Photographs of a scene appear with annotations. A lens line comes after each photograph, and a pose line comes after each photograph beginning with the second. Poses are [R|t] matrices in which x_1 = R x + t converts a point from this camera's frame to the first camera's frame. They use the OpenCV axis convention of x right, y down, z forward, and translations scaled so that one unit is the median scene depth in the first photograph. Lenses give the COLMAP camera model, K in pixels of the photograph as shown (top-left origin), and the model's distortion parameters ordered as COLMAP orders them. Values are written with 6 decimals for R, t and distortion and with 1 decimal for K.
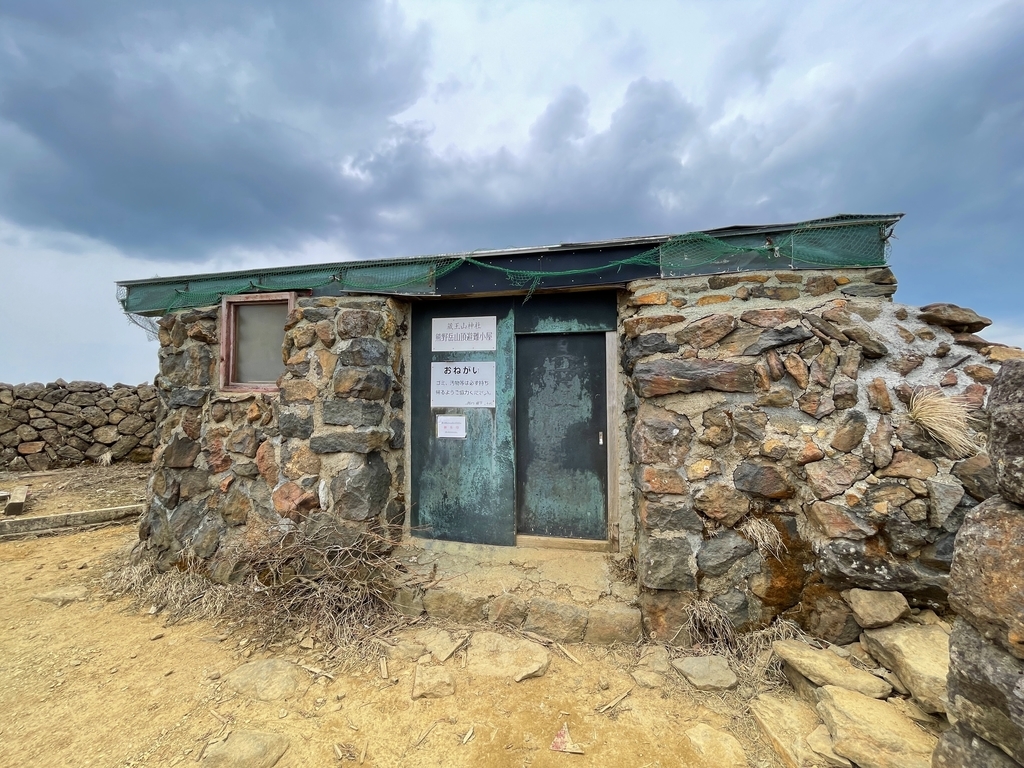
lens RADIAL K [[410.7, 0, 512.0], [0, 410.7, 384.0], [0, 0, 1]] dist [0.000021, -0.000002]
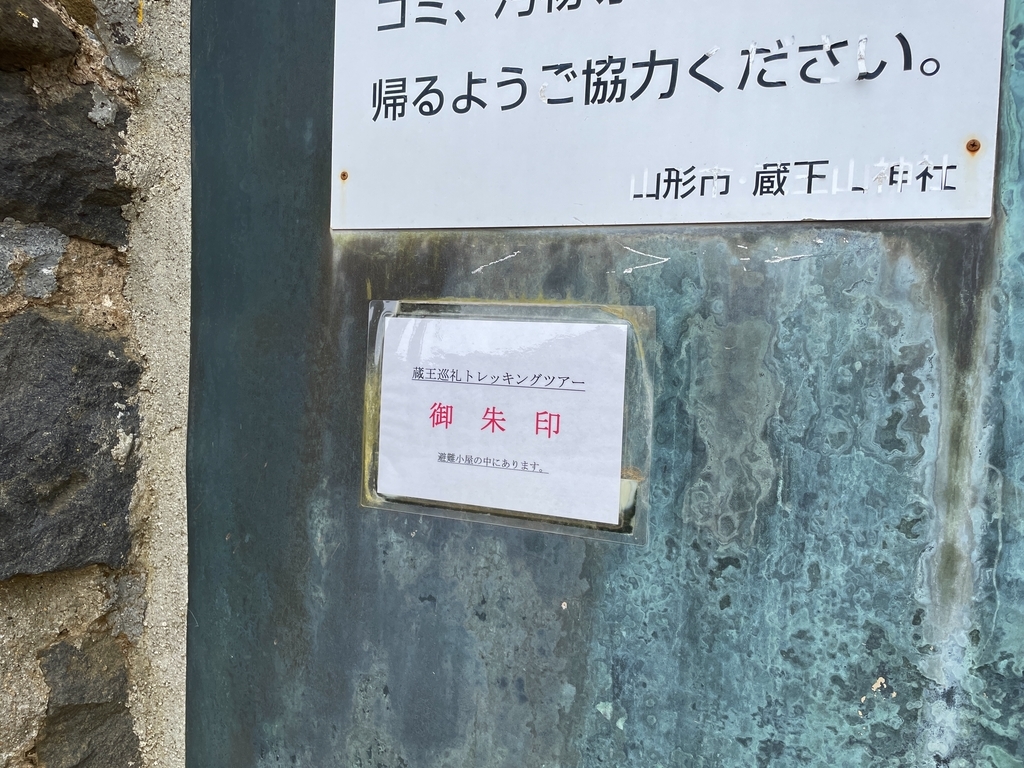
lens RADIAL K [[809.1, 0, 512.0], [0, 809.1, 384.0], [0, 0, 1]] dist [0.049476, -0.087680]
pose [[0.979384, 0.049949, -0.195735, -0.101427], [-0.039056, 0.997486, 0.059122, 0.083073], [0.198197, -0.050258, 0.978873, 0.789196]]
